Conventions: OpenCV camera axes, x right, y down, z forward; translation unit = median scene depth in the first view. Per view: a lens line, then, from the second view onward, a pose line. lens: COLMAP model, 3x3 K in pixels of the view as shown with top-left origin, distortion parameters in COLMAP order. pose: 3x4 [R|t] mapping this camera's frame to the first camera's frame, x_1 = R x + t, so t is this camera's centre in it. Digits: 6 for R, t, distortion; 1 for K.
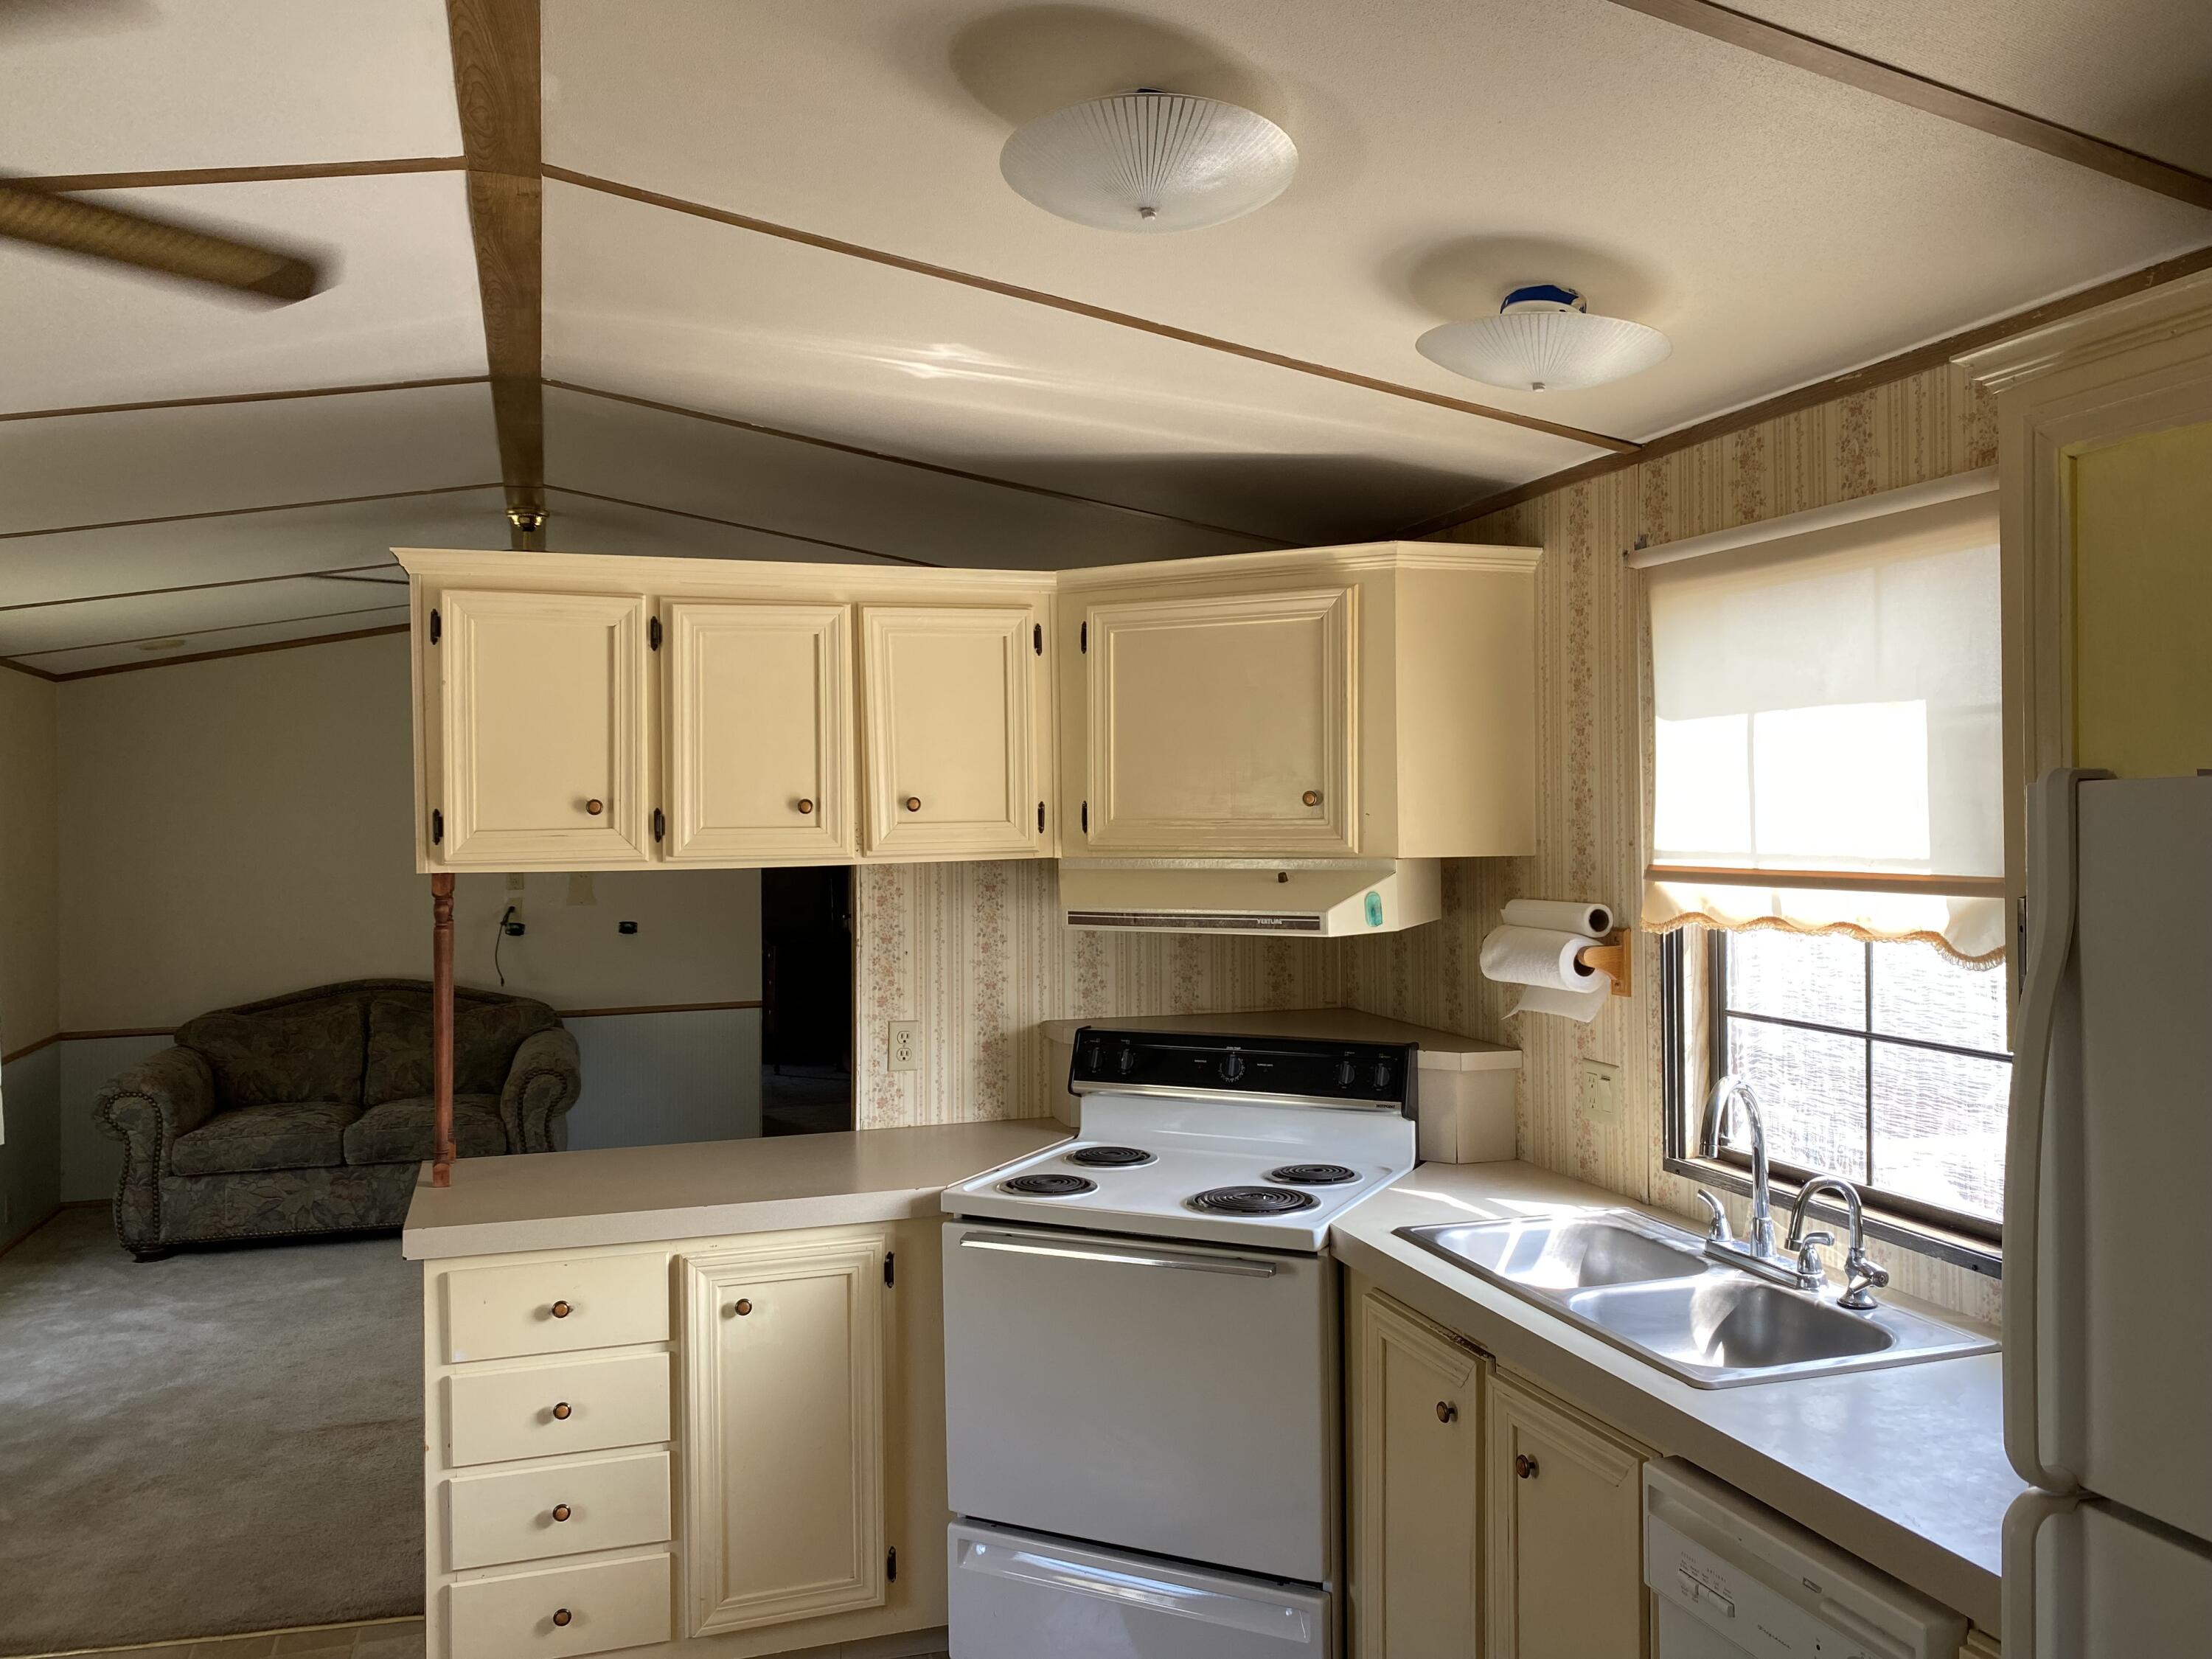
lens RADIAL K [[1648.1, 0, 1108.1], [0, 1648.1, 810.0], [0, 0, 1]] dist [0.007985, -0.025529]
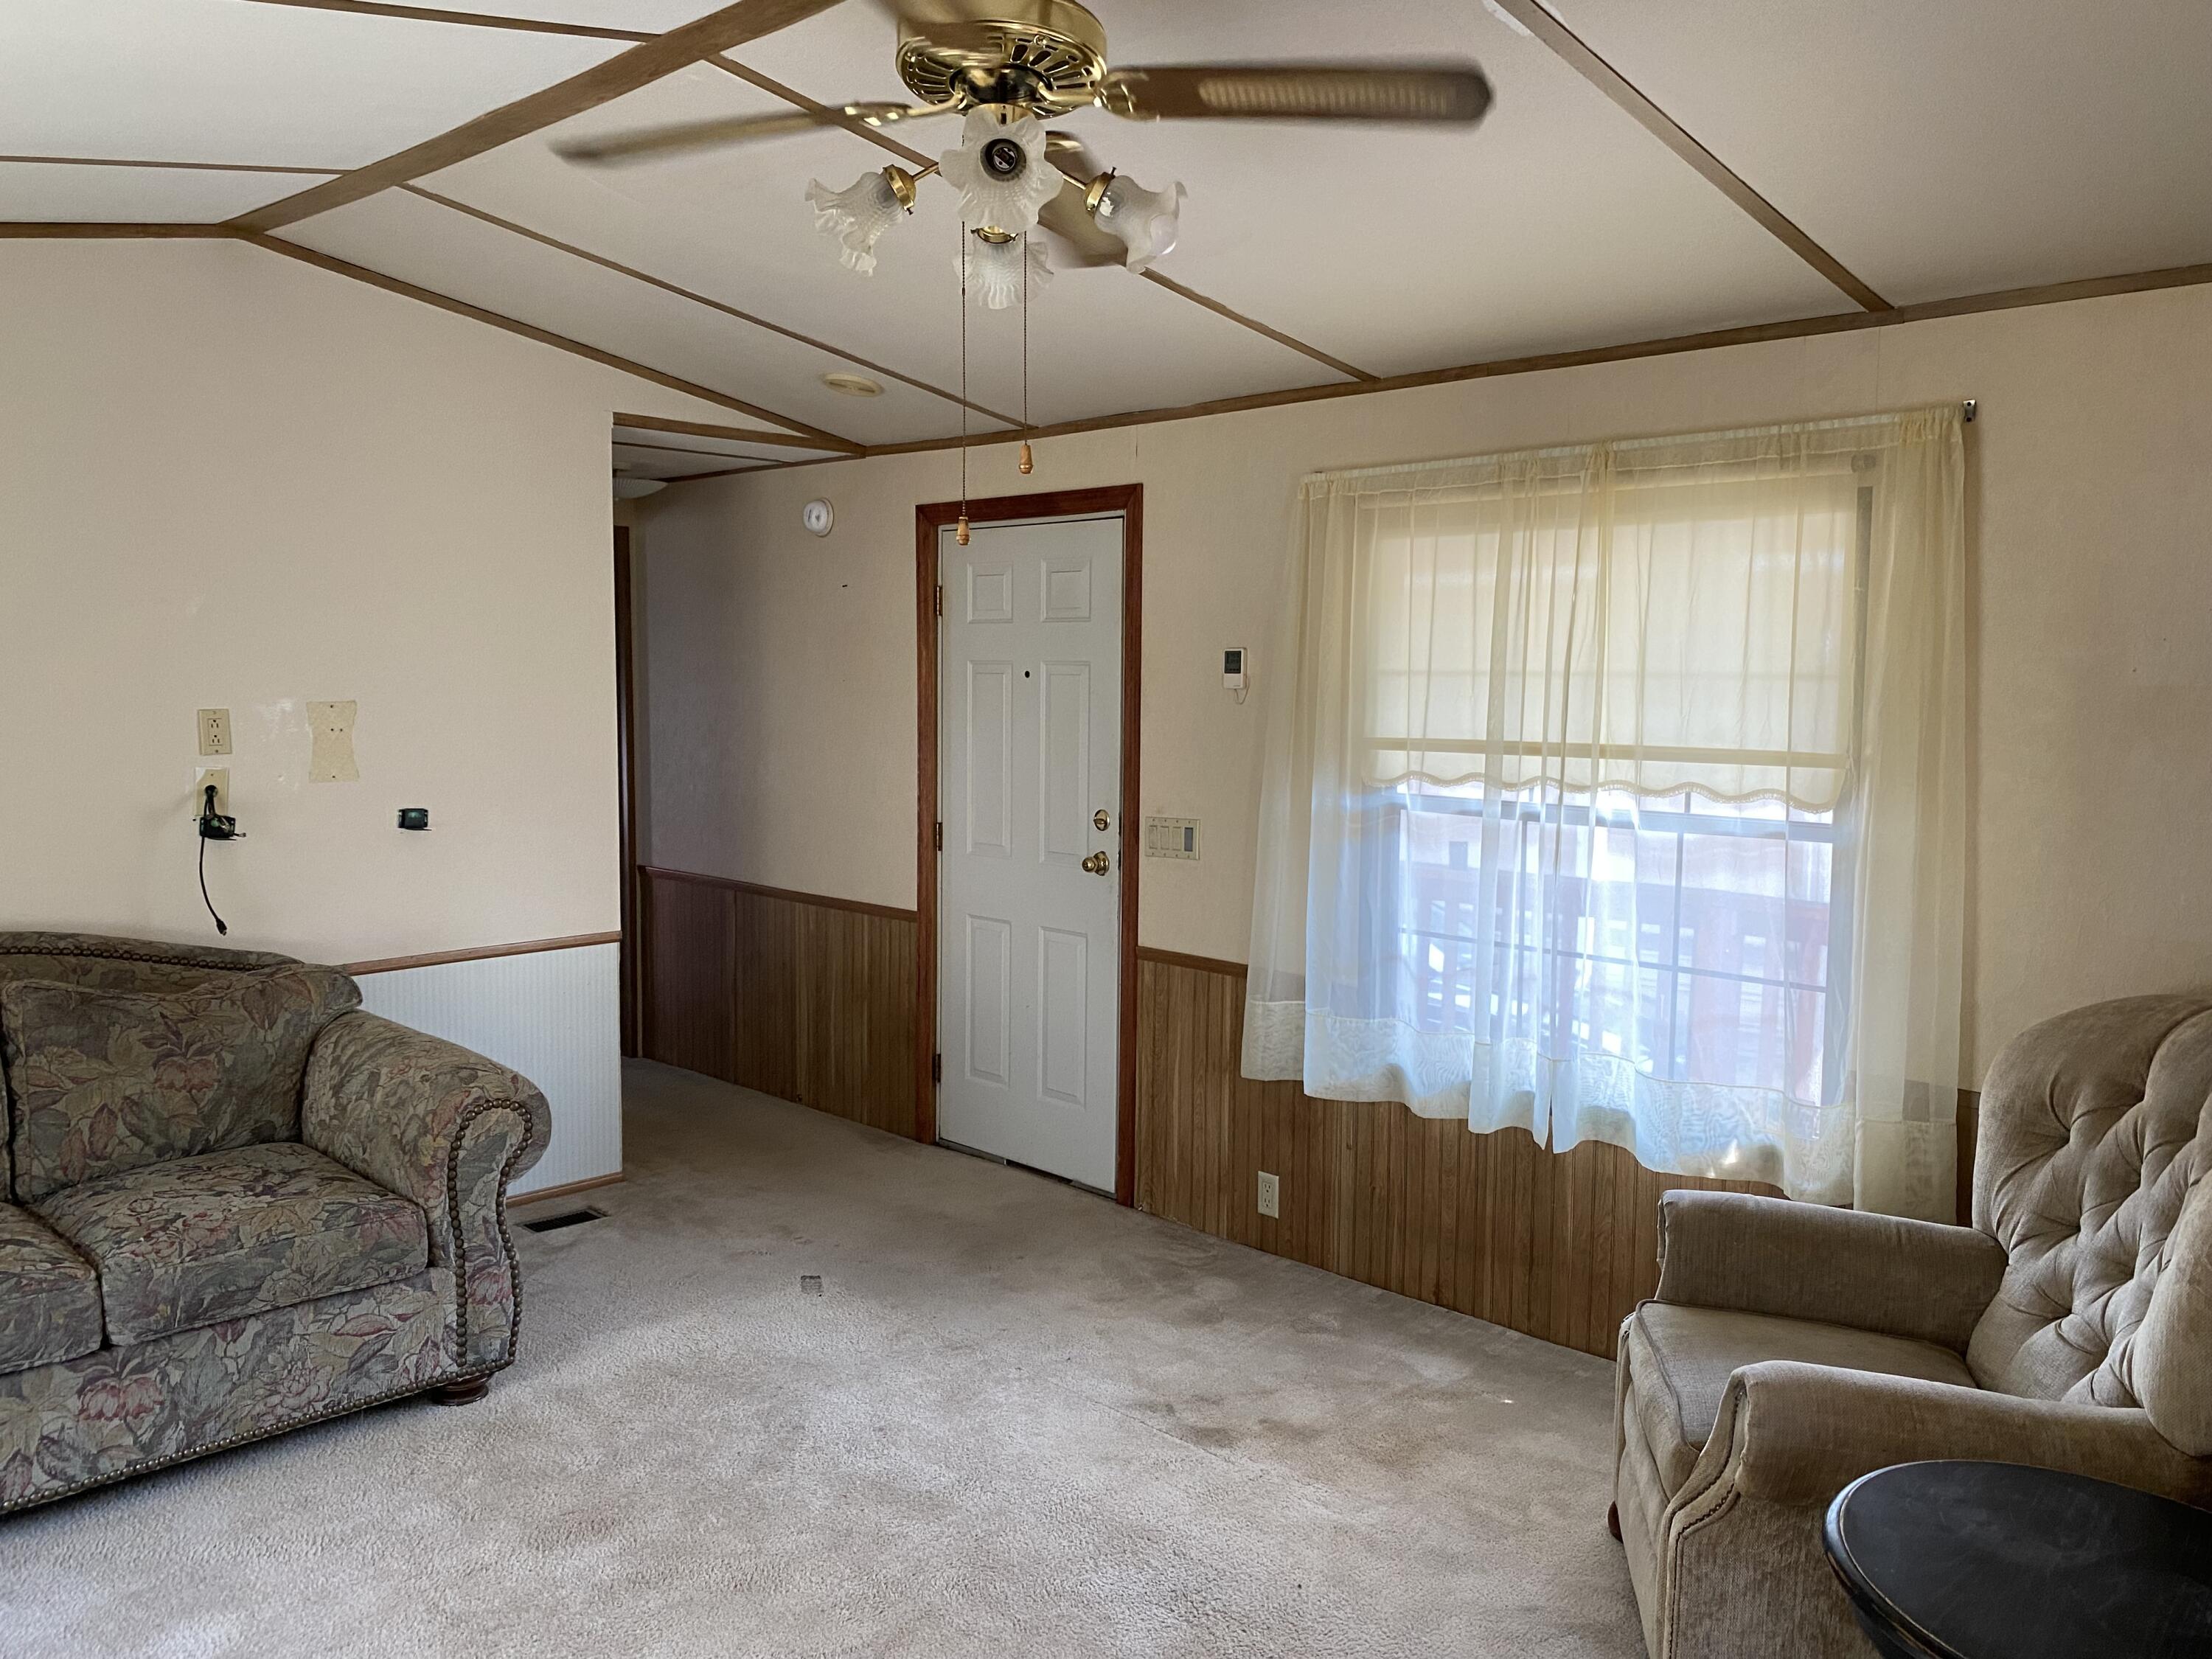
lens RADIAL K [[1693.3, 0, 1099.5], [0, 1693.3, 817.7], [0, 0, 1]] dist [0.002490, 0.003609]
pose [[0.899162, -0.021597, 0.437082, -0.800923], [-0.021206, 0.995458, 0.092812, 0.025872], [-0.437101, -0.092722, 0.894620, 0.877205]]
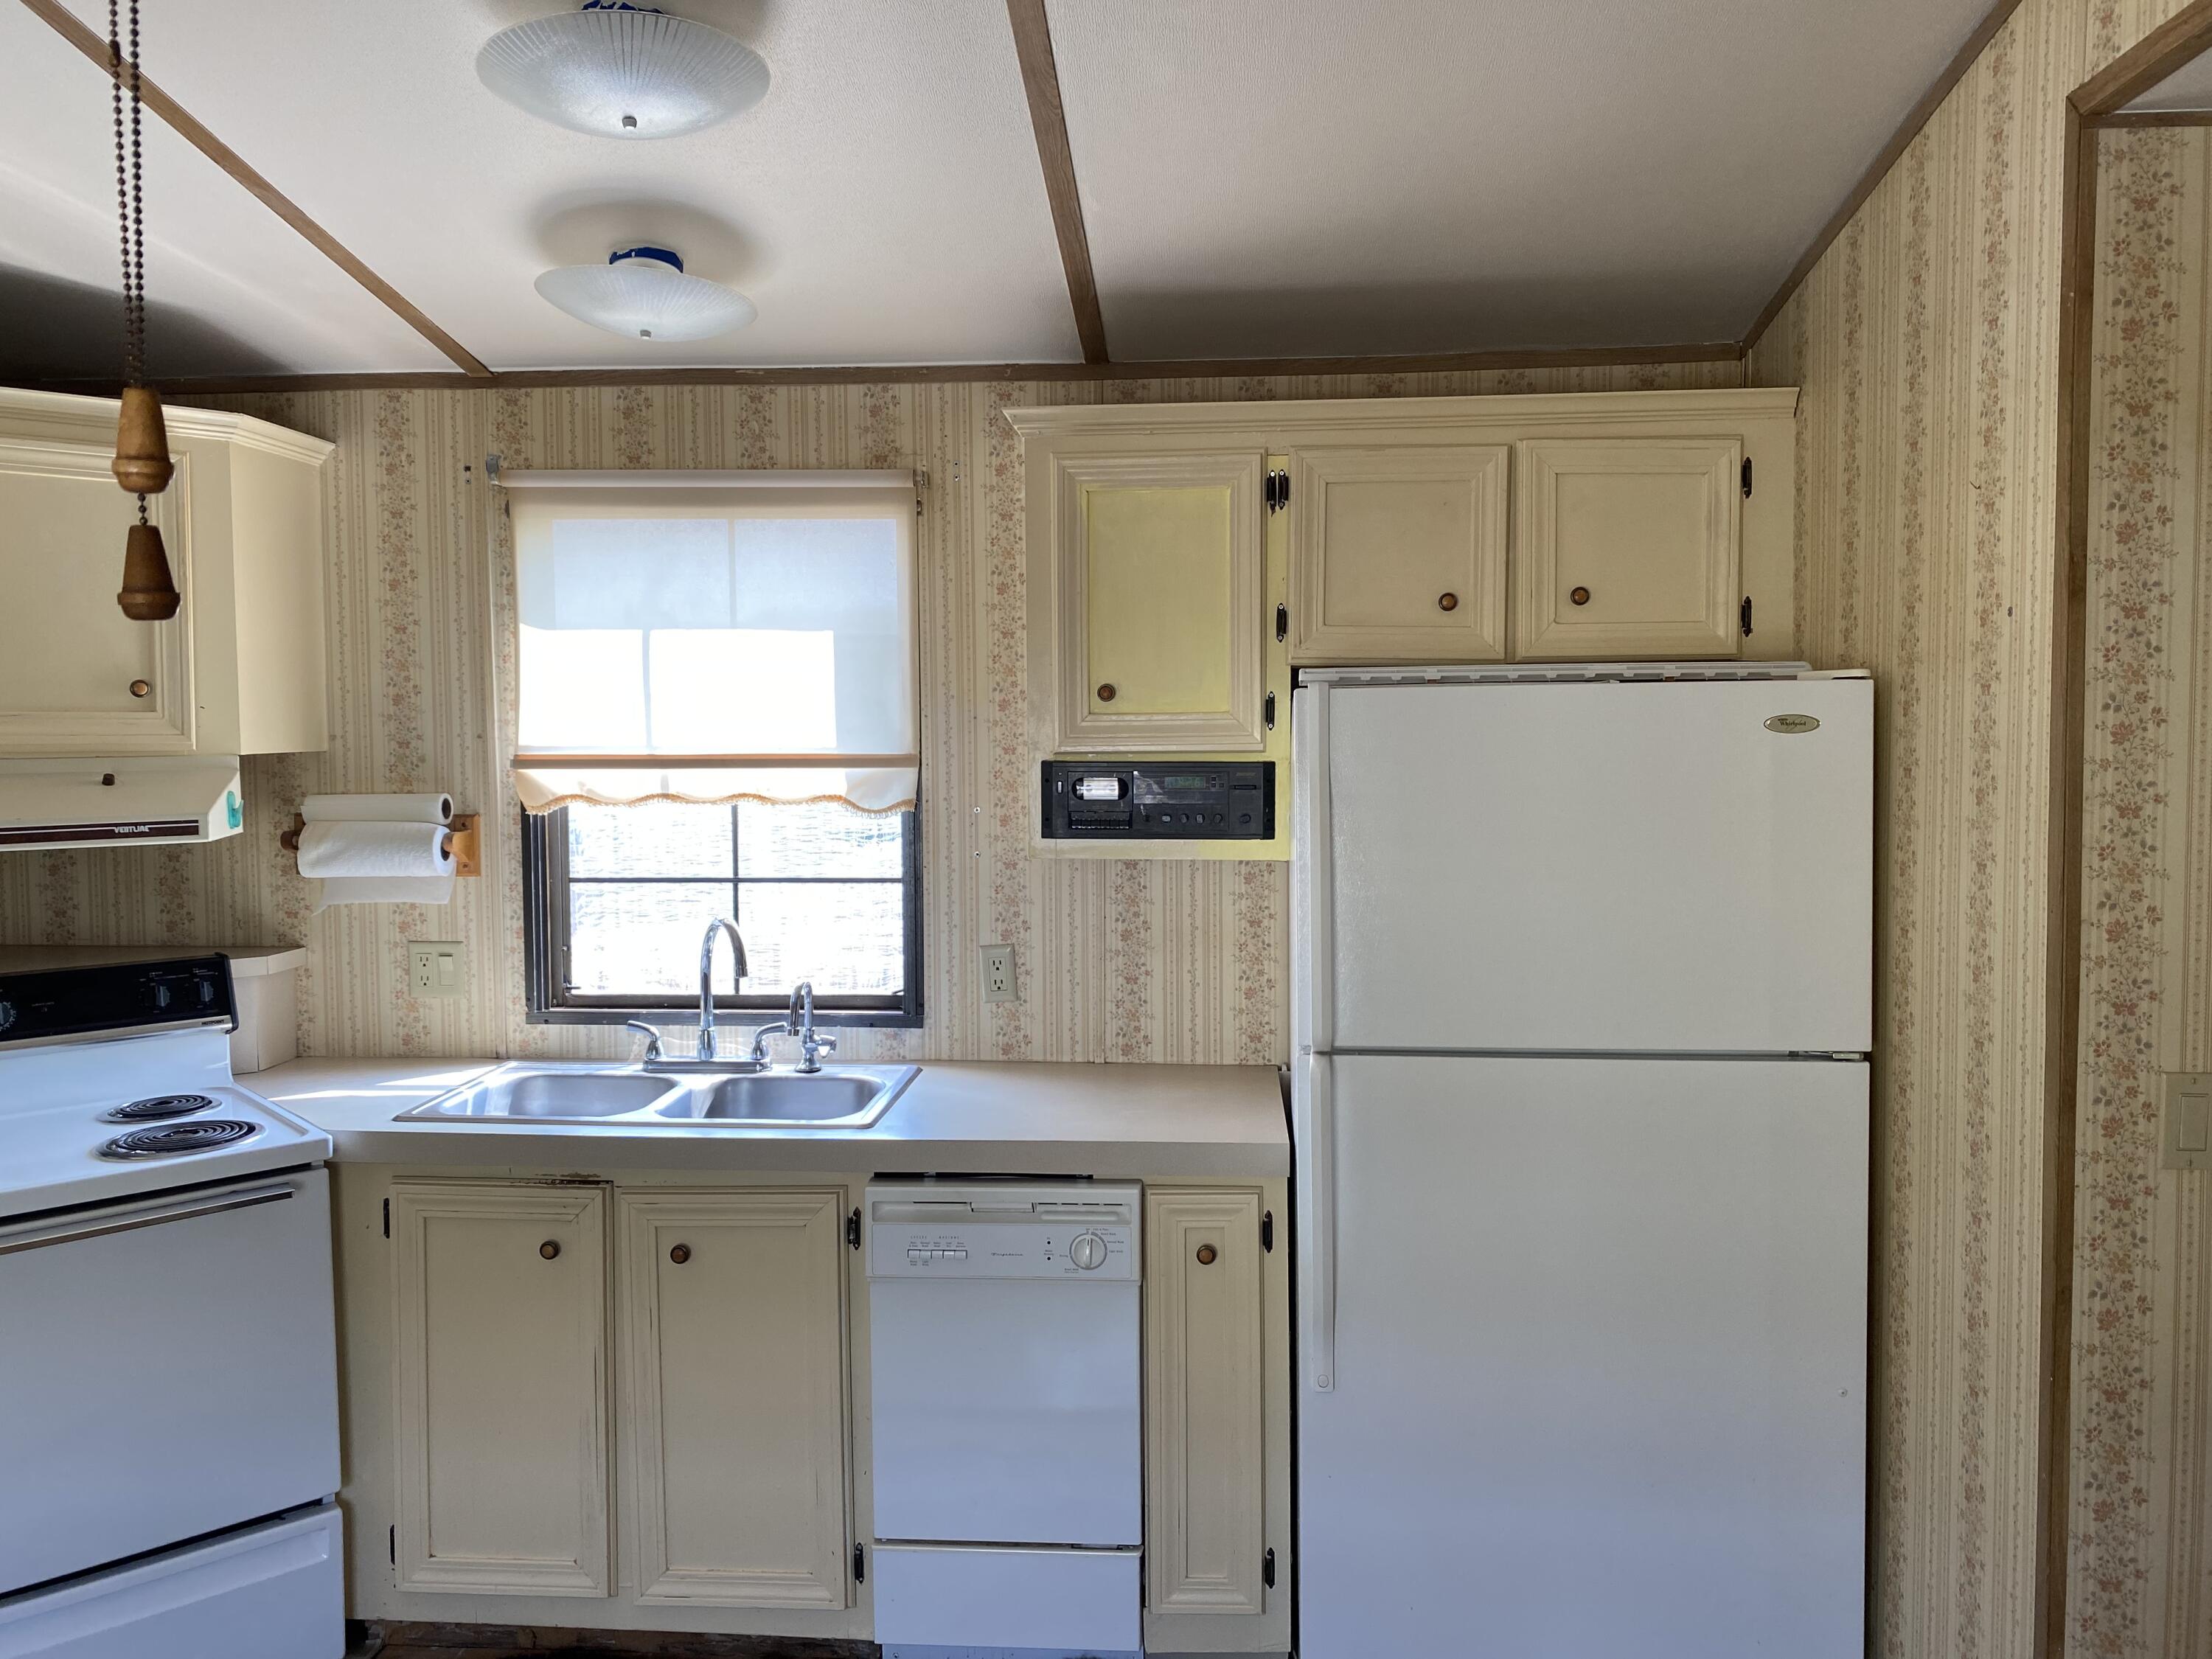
lens RADIAL K [[1648.1, 0, 1108.1], [0, 1648.1, 810.0], [0, 0, 1]] dist [0.007985, -0.025529]
pose [[0.366423, -0.043538, 0.929429, -0.492258], [-0.003635, 0.998830, 0.048222, 0.013041], [-0.930441, -0.021049, 0.365836, 0.188791]]
